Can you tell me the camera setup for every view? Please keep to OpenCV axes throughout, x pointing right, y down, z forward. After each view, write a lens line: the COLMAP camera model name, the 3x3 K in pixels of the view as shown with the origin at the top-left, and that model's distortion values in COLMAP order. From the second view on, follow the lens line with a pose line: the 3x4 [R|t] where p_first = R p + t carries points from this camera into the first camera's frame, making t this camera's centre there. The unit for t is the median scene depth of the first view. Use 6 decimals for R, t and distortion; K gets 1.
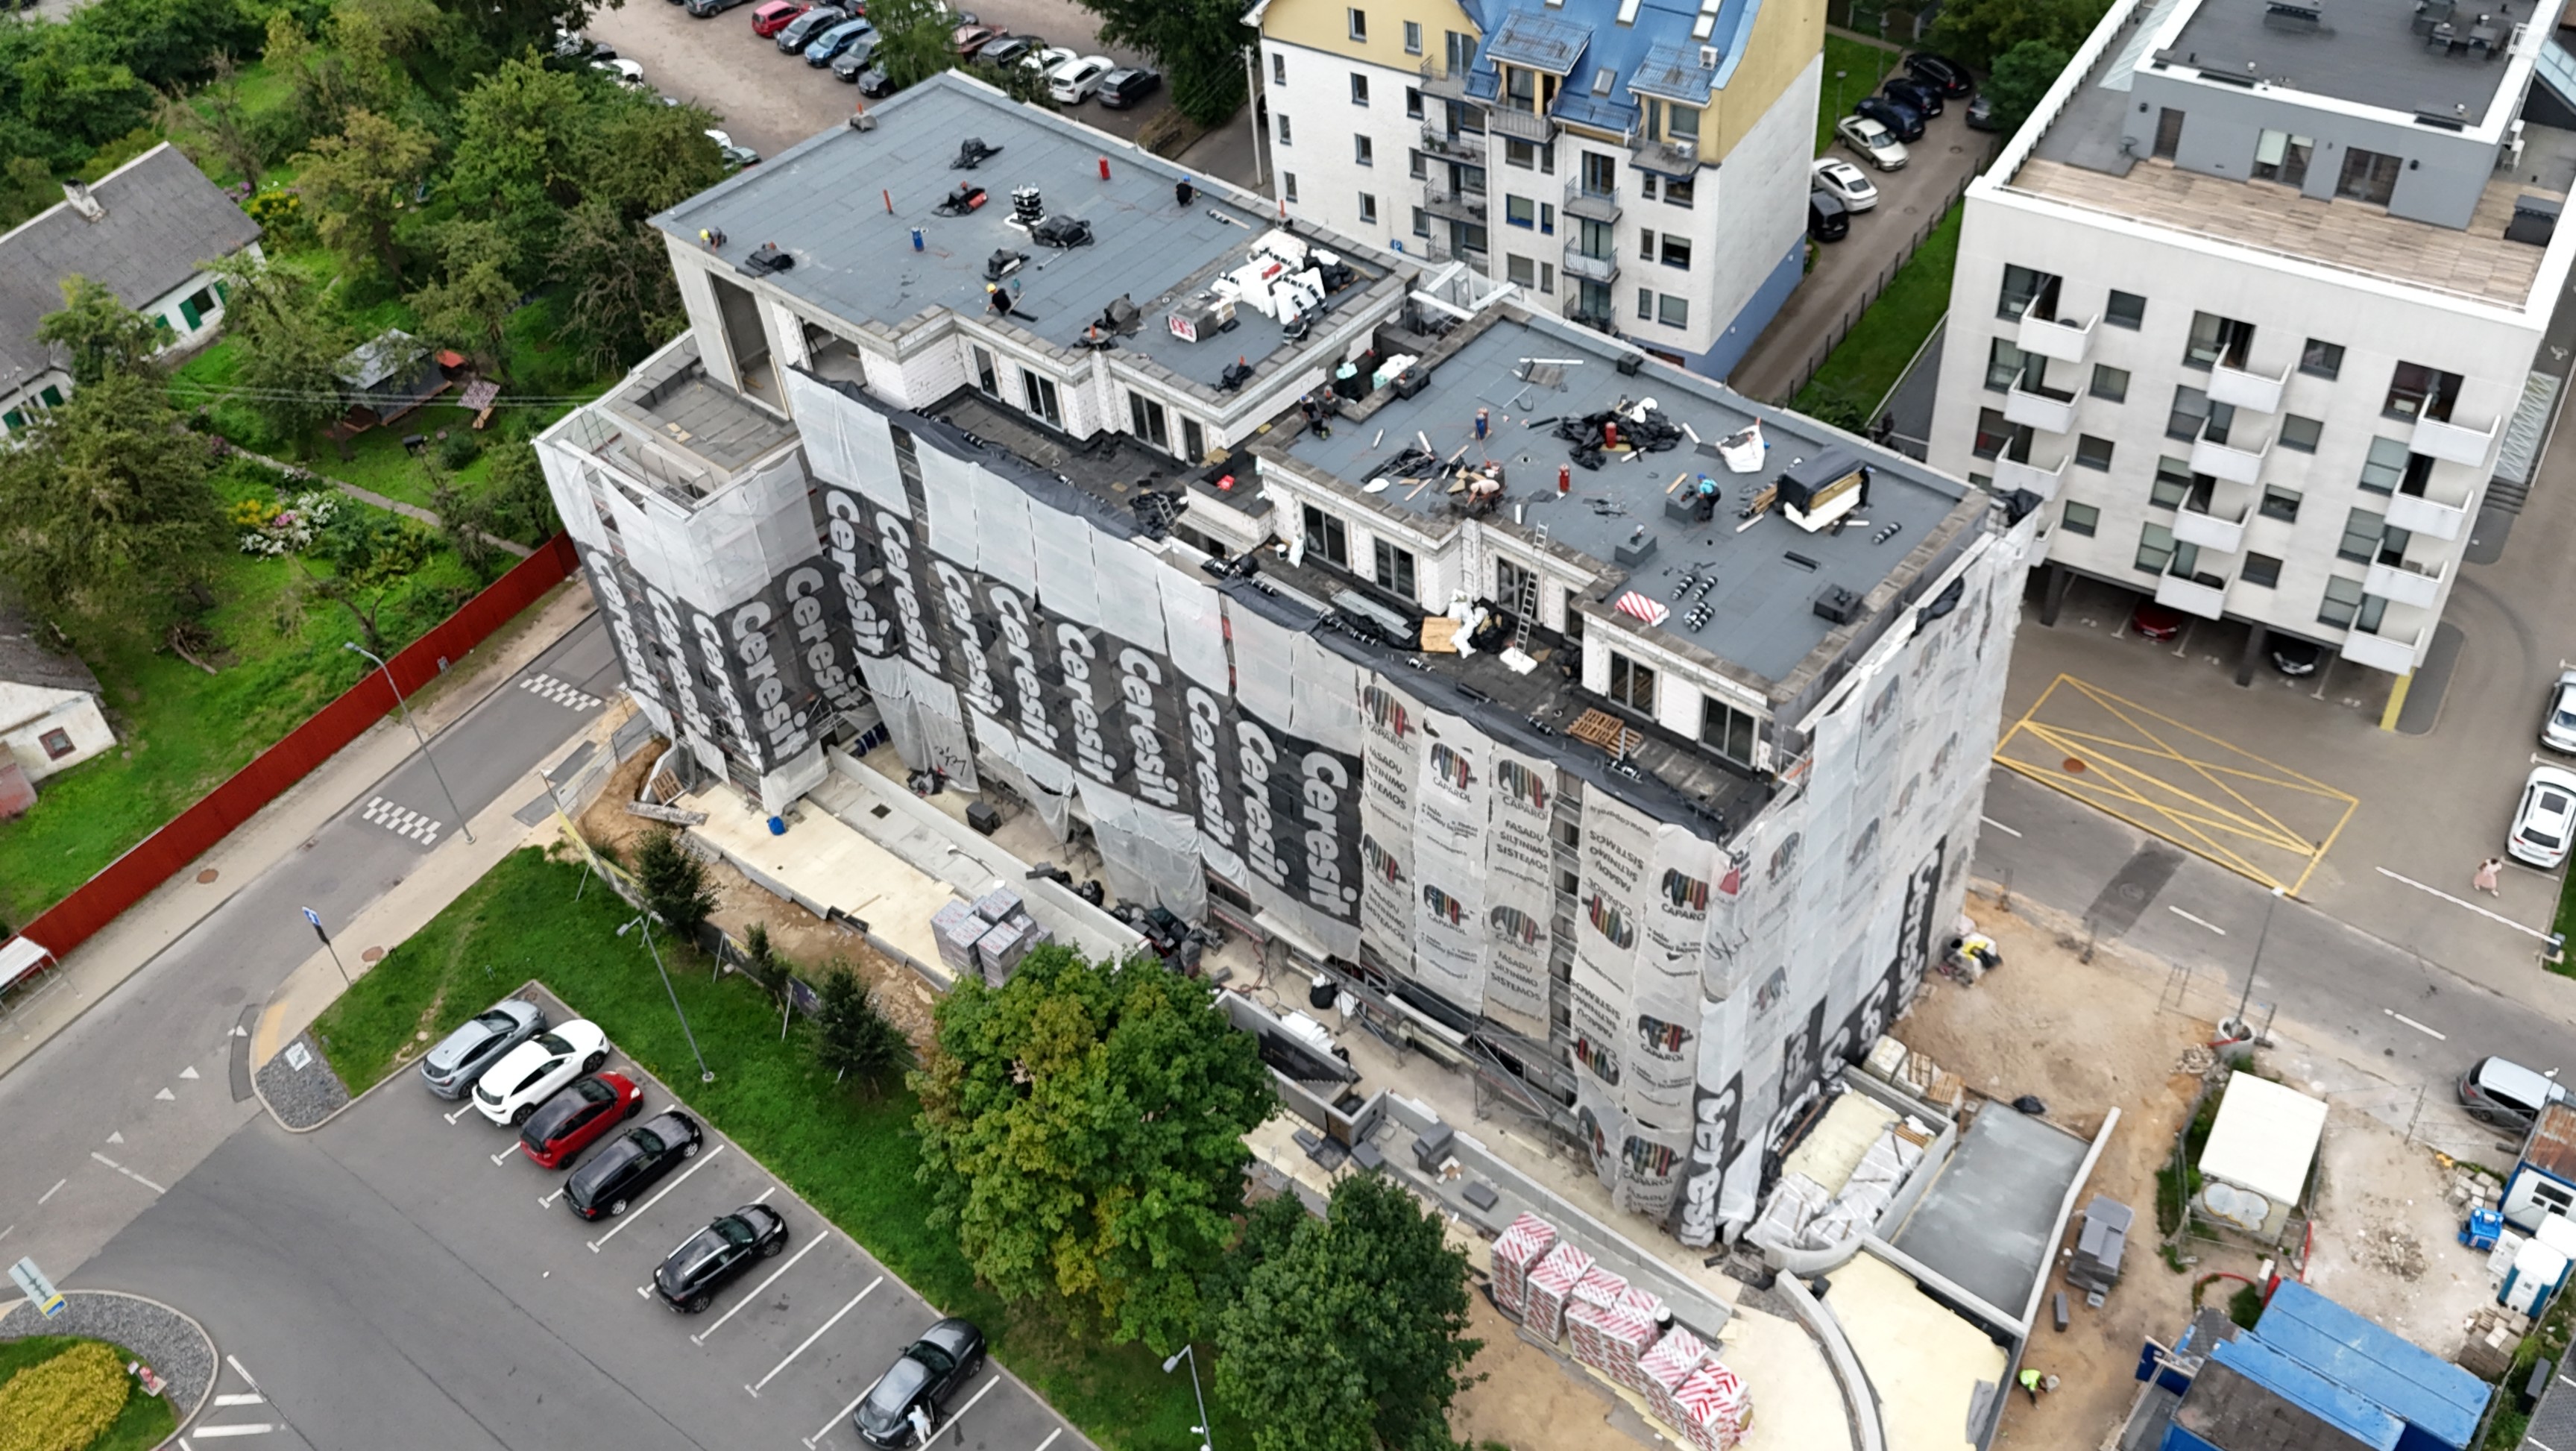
lens RADIAL K [[2251.3, 0, 1476.5], [0, 2251.3, 772.6], [0, 0, 1]] dist [0.053749, -0.049736]
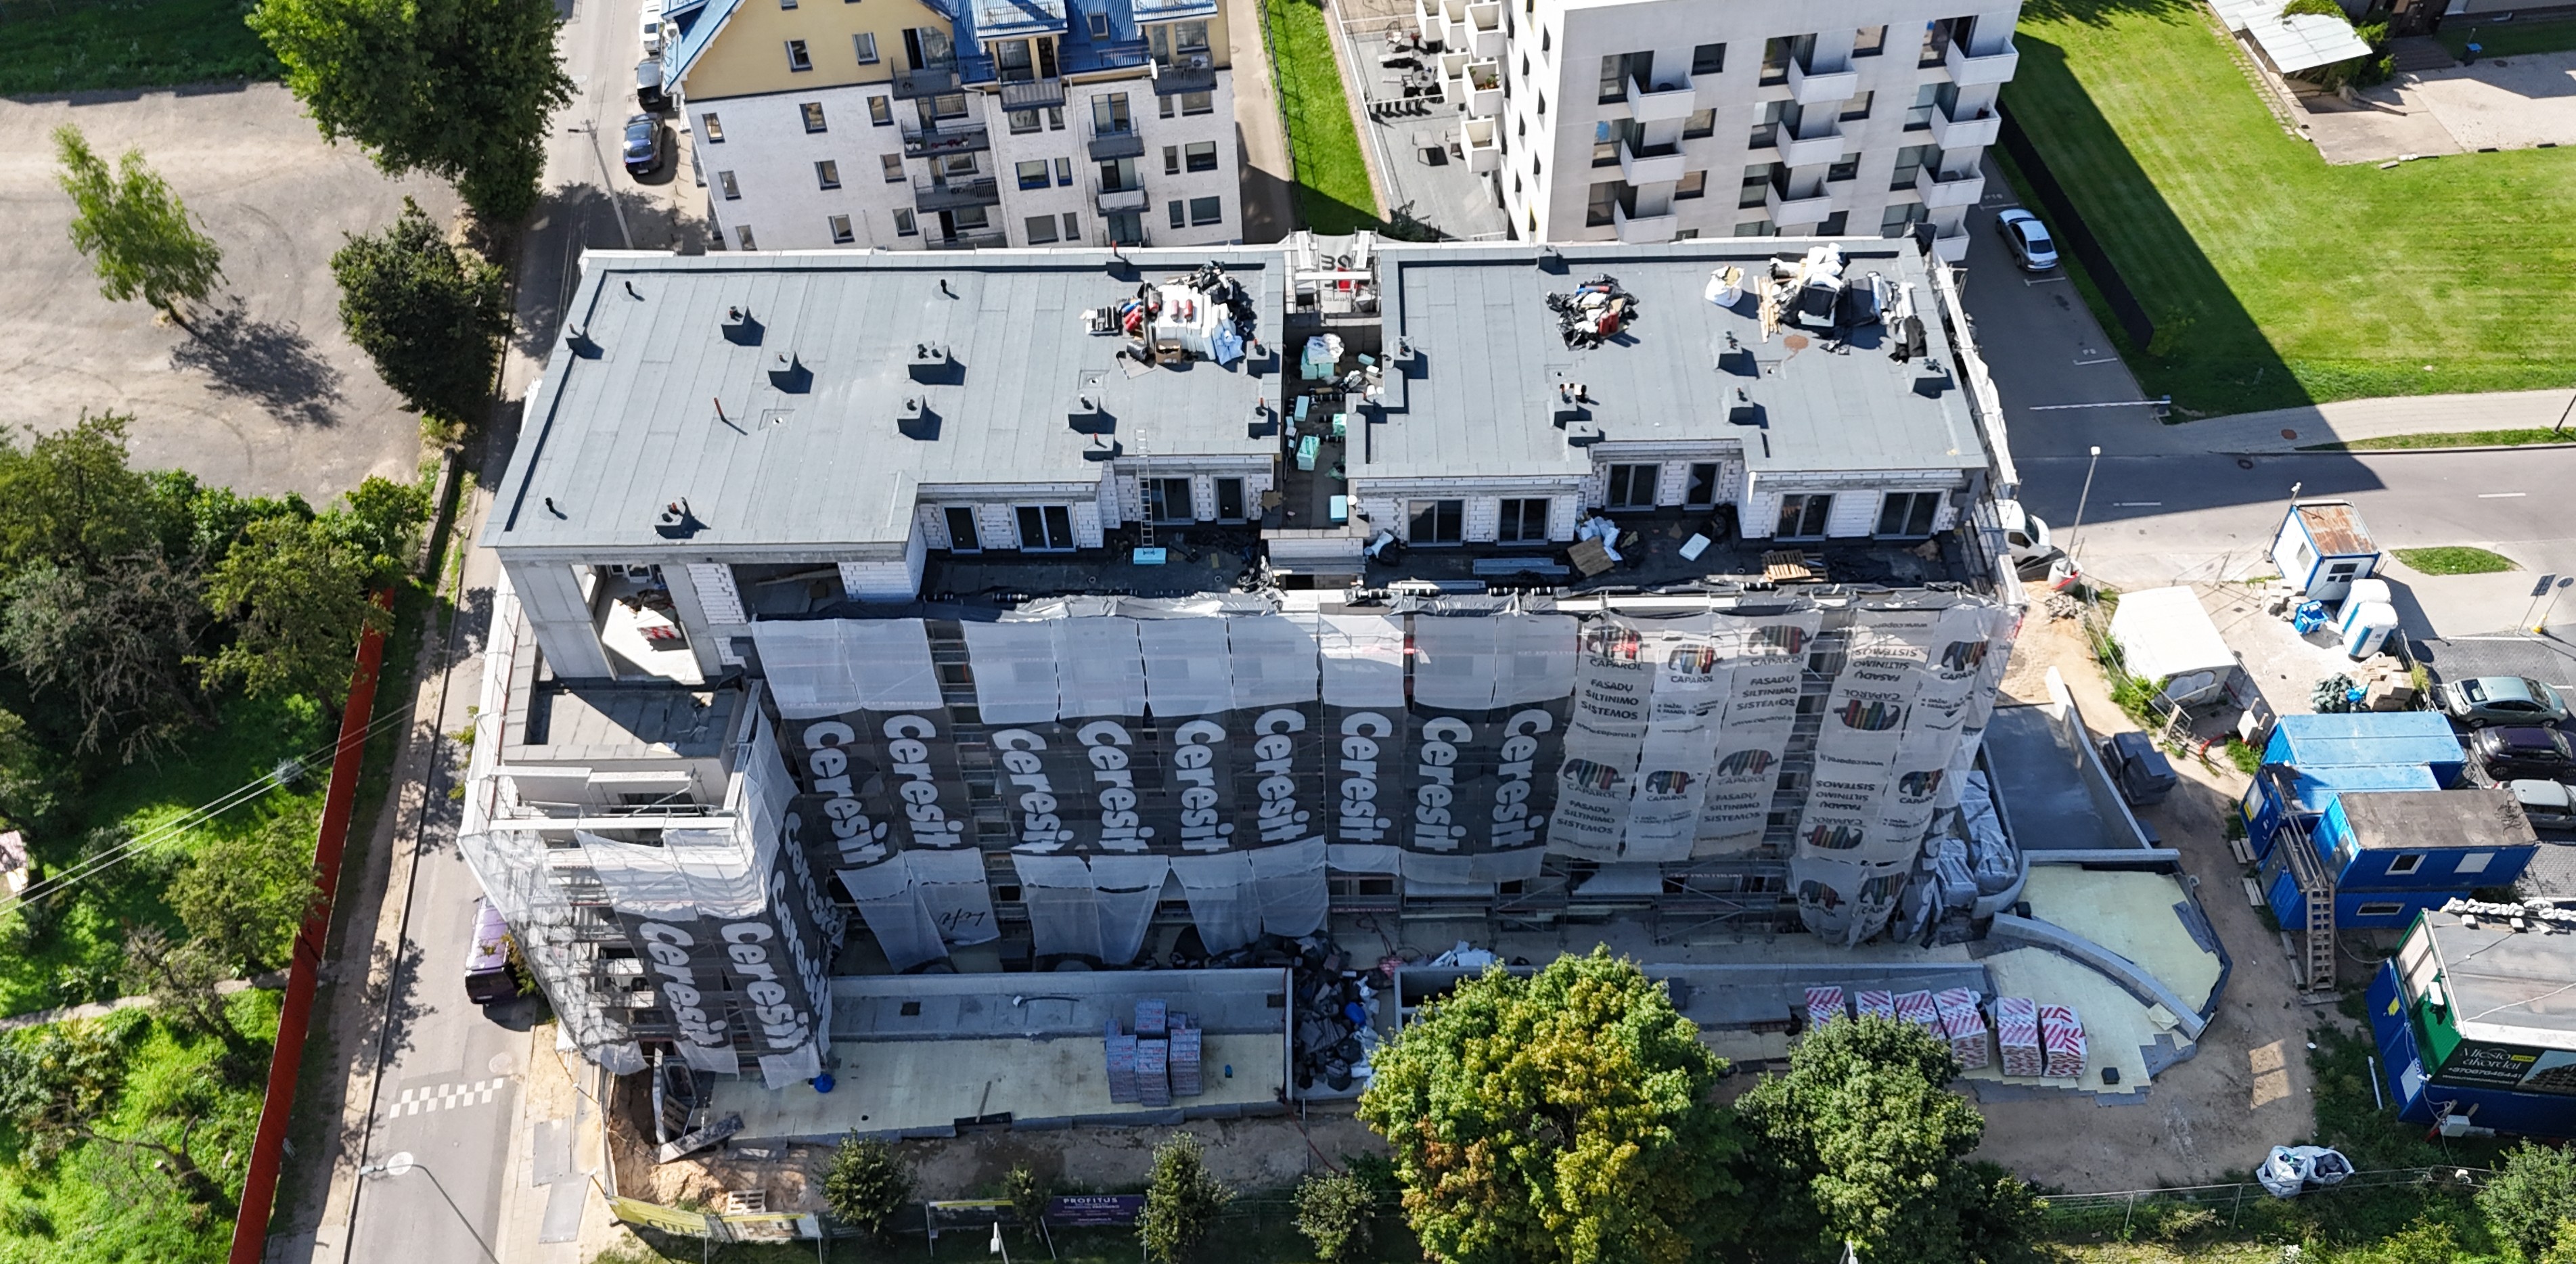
lens RADIAL K [[2038.1, 0, 1355.3], [0, 2038.1, 634.7], [0, 0, 1]] dist [0.055307, -0.005934]
pose [[0.782772, -0.455078, 0.424467, -0.428400], [0.427207, 0.888931, 0.165213, -0.190725], [-0.452507, 0.052011, 0.890243, 0.161329]]
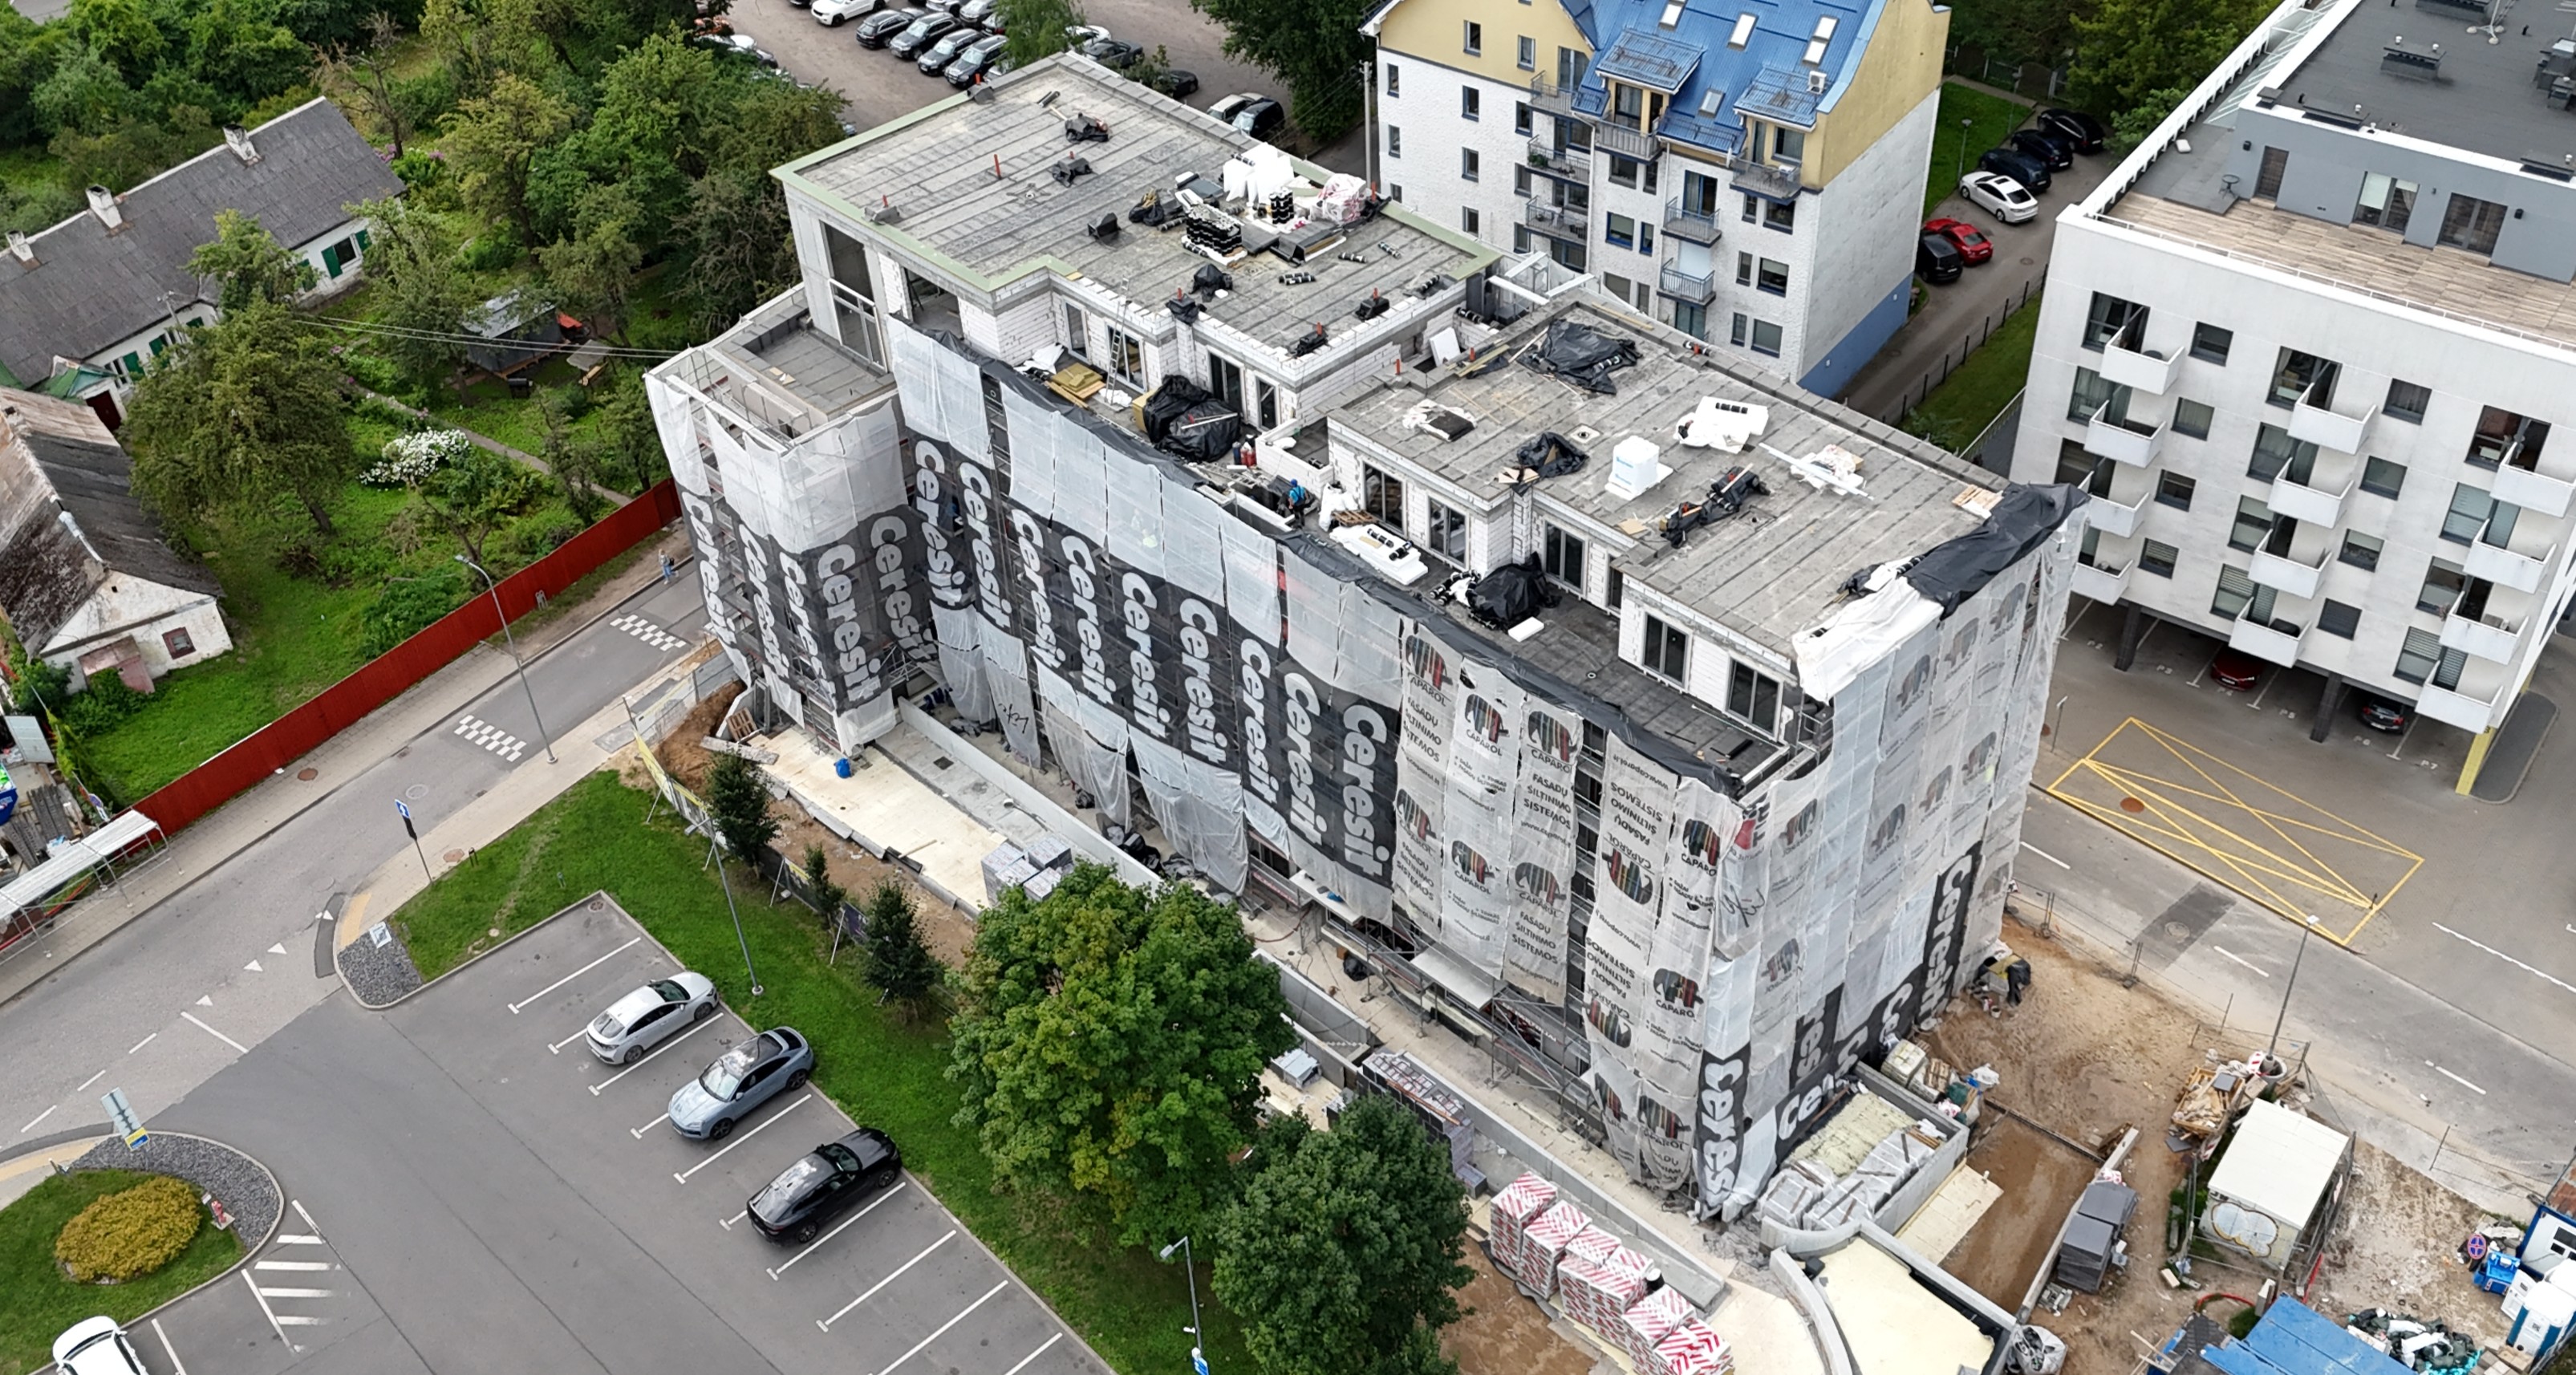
lens RADIAL K [[2422.2, 0, 1405.6], [0, 2422.2, 822.7], [0, 0, 1]] dist [0.049790, -0.017856]
pose [[0.994293, 0.075345, -0.075527, 0.031569], [-0.077816, 0.996507, -0.030312, 0.064035], [0.072979, 0.036016, 0.996683, -0.083479]]
